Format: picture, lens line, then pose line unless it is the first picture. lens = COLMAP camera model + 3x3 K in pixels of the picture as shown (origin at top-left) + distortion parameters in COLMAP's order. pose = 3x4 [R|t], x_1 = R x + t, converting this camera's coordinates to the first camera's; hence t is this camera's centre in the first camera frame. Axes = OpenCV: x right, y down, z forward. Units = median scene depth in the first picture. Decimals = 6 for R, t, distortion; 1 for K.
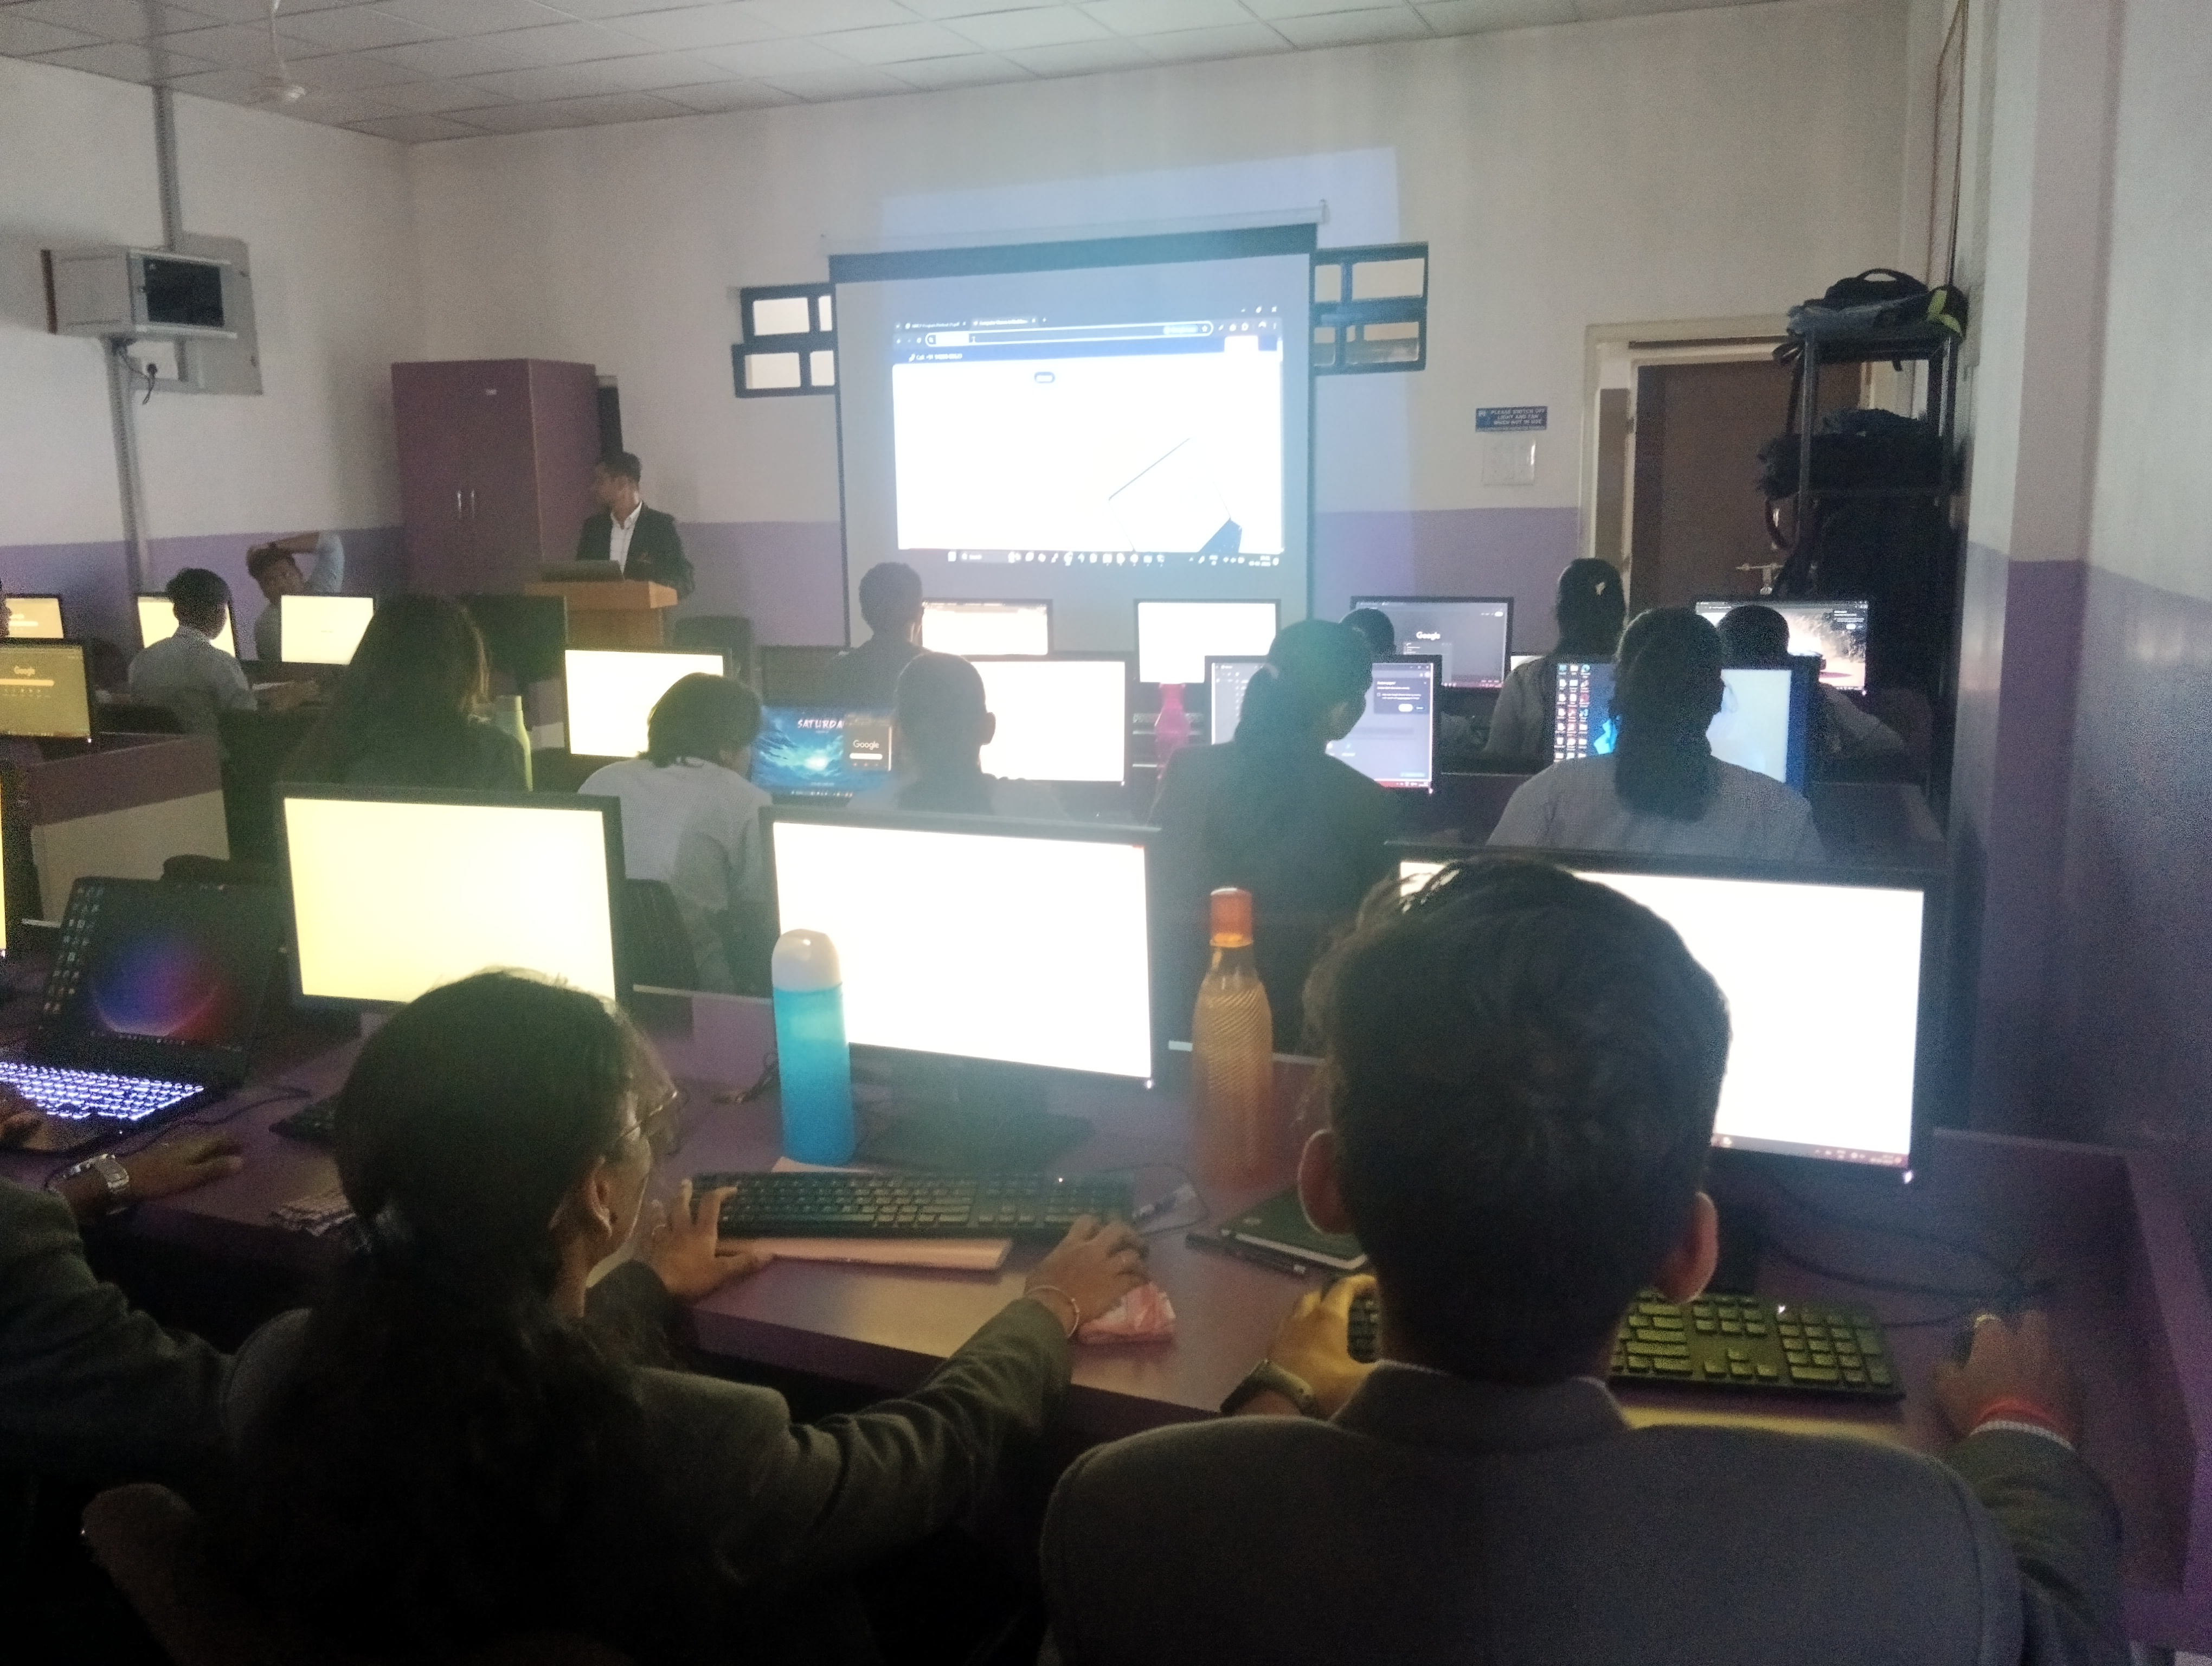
lens RADIAL K [[1857.5, 0, 1091.8], [0, 1857.5, 836.0], [0, 0, 1]] dist [0.009110, -0.081539]
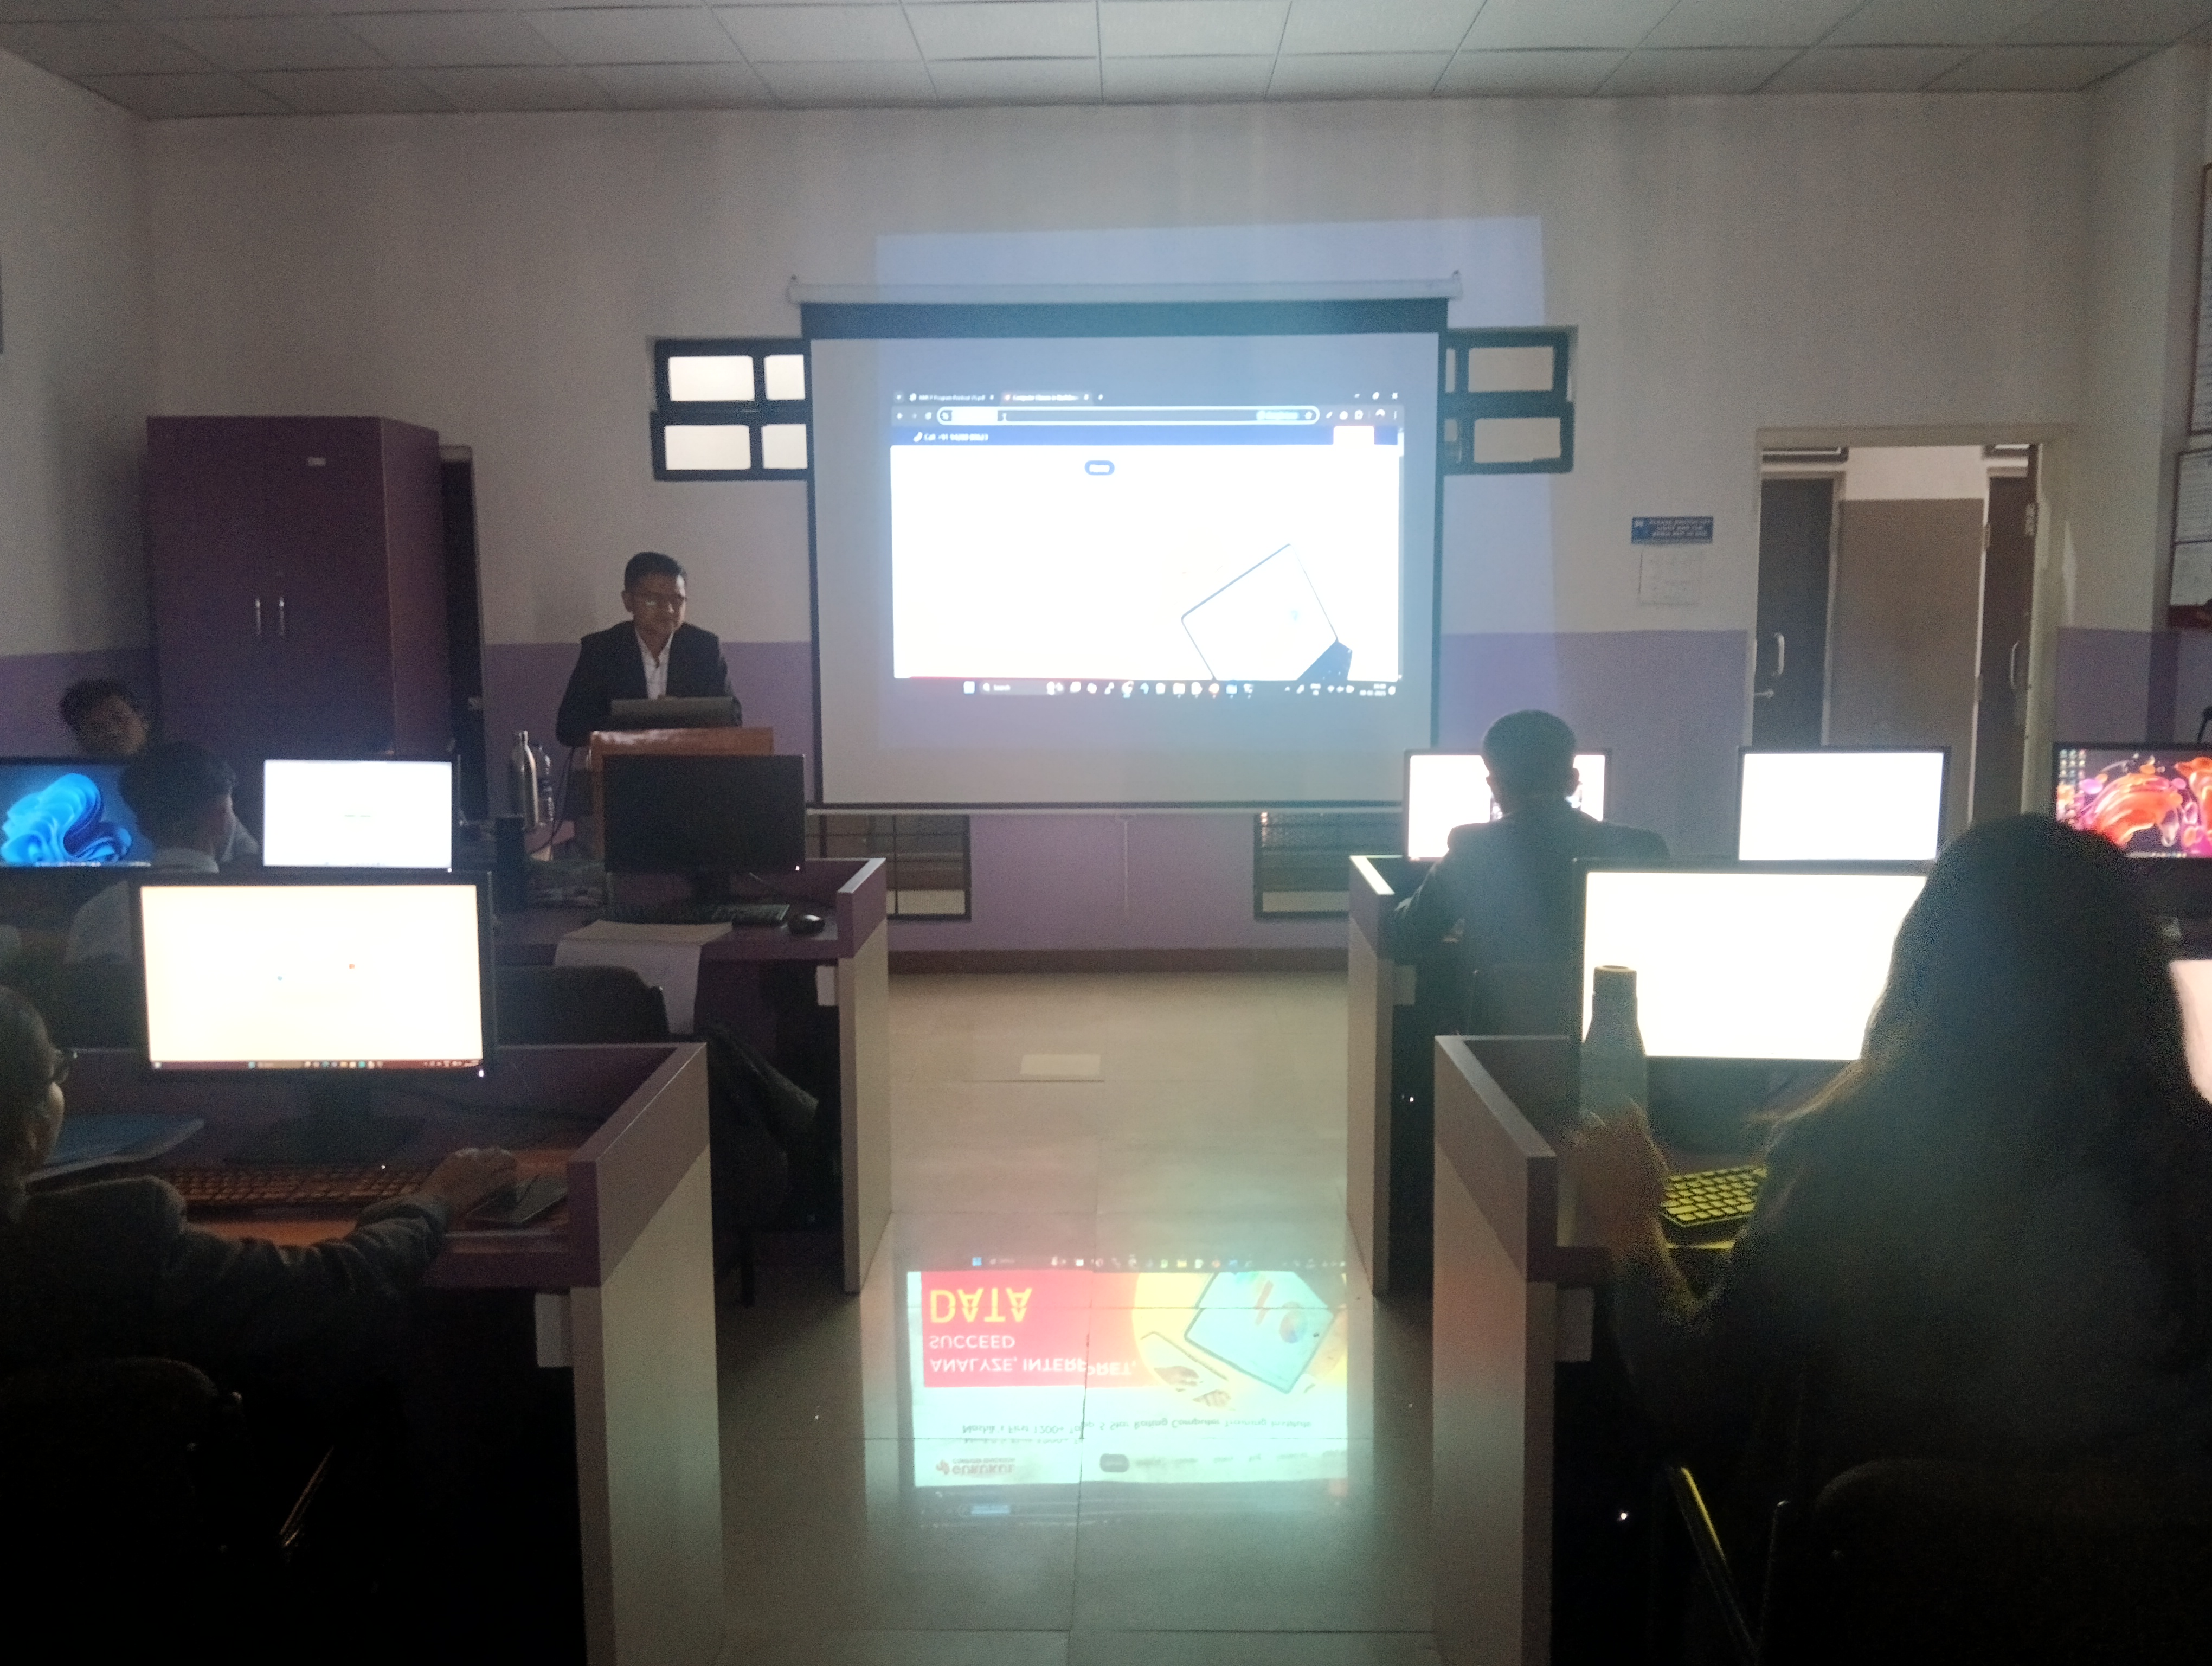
lens RADIAL K [[1857.5, 0, 1107.8], [0, 1857.5, 840.3], [0, 0, 1]] dist [0.009110, -0.081539]
pose [[0.937317, -0.036313, 0.346581, -0.312388], [0.055342, 0.997445, -0.045163, -0.048257], [-0.344056, 0.061513, 0.936932, 0.252406]]
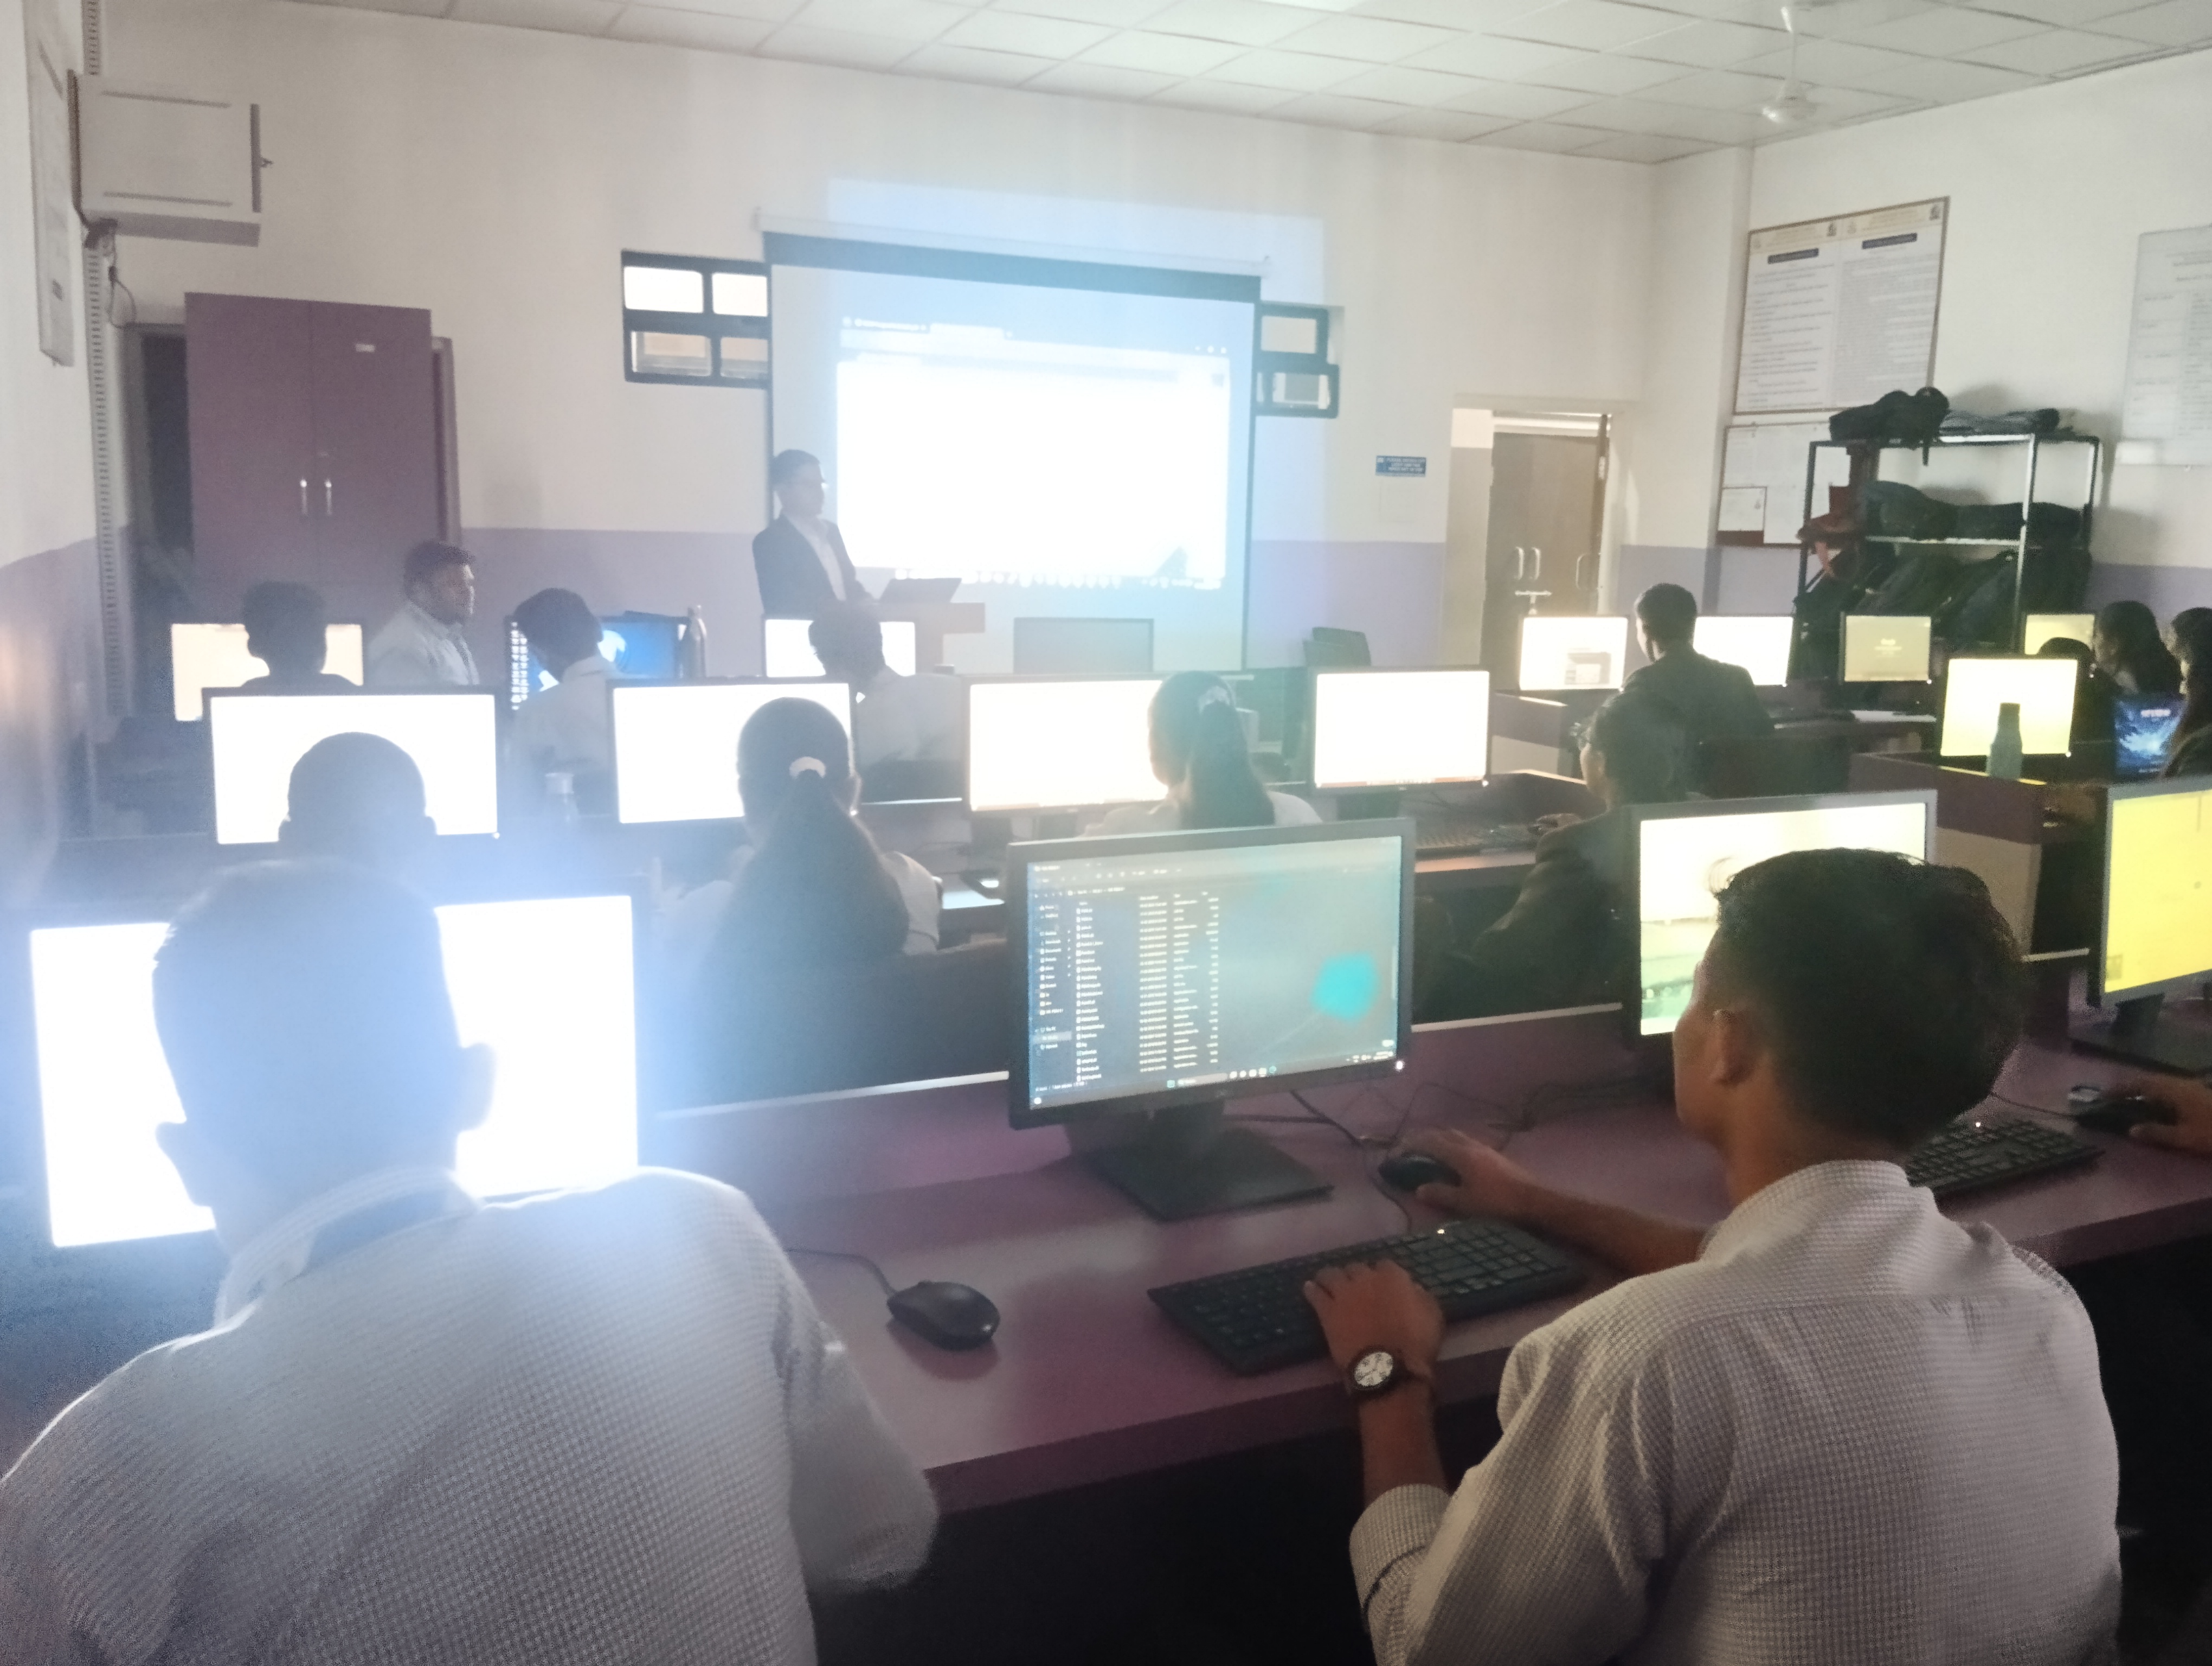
lens RADIAL K [[1857.5, 0, 1119.3], [0, 1857.5, 876.6], [0, 0, 1]] dist [0.009110, -0.081539]
pose [[0.673306, -0.108267, 0.731394, -0.733618], [0.102129, 0.993357, 0.053027, -0.041610], [-0.732277, 0.038993, 0.679890, 0.308994]]
